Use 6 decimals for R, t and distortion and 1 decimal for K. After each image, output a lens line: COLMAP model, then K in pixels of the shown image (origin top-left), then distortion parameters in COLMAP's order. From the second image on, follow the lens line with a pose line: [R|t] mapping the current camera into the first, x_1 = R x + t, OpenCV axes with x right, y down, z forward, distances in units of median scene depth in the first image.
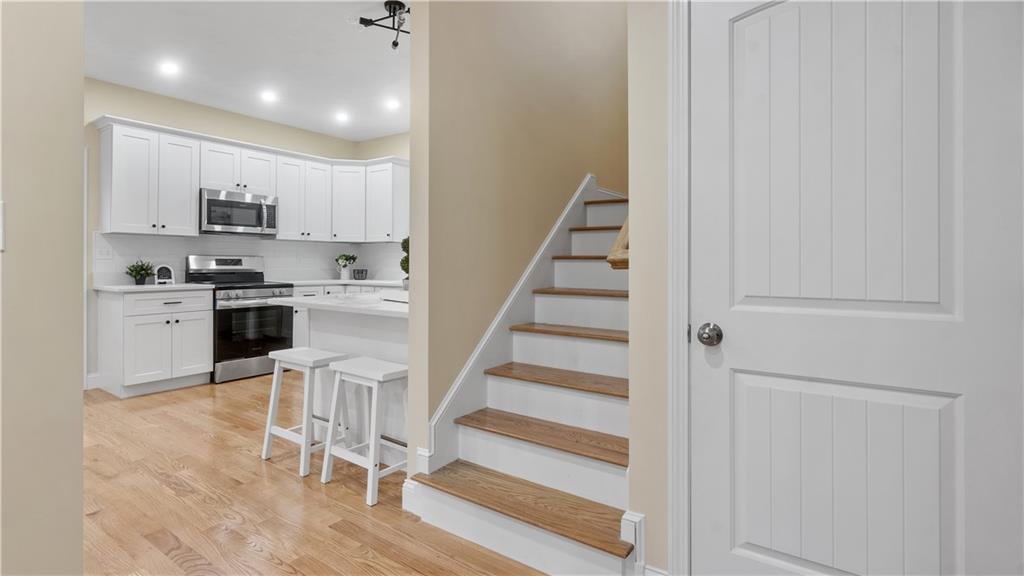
lens RADIAL K [[504.1, 0, 503.8], [0, 504.1, 262.0], [0, 0, 1]] dist [0.003793, 0.000937]
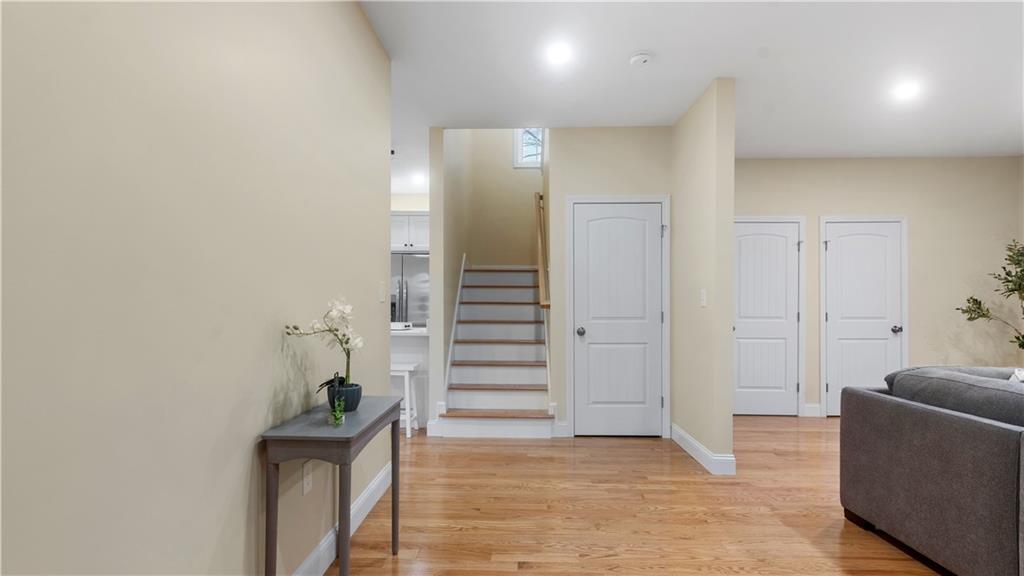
lens RADIAL K [[481.7, 0, 513.0], [0, 481.7, 304.8], [0, 0, 1]] dist [-0.001262, -0.000109]
pose [[0.824239, 0.000169, 0.566242, -0.441576], [0.001025, 0.999998, -0.001791, -0.000338], [-0.566241, 0.002057, 0.824237, -0.310211]]
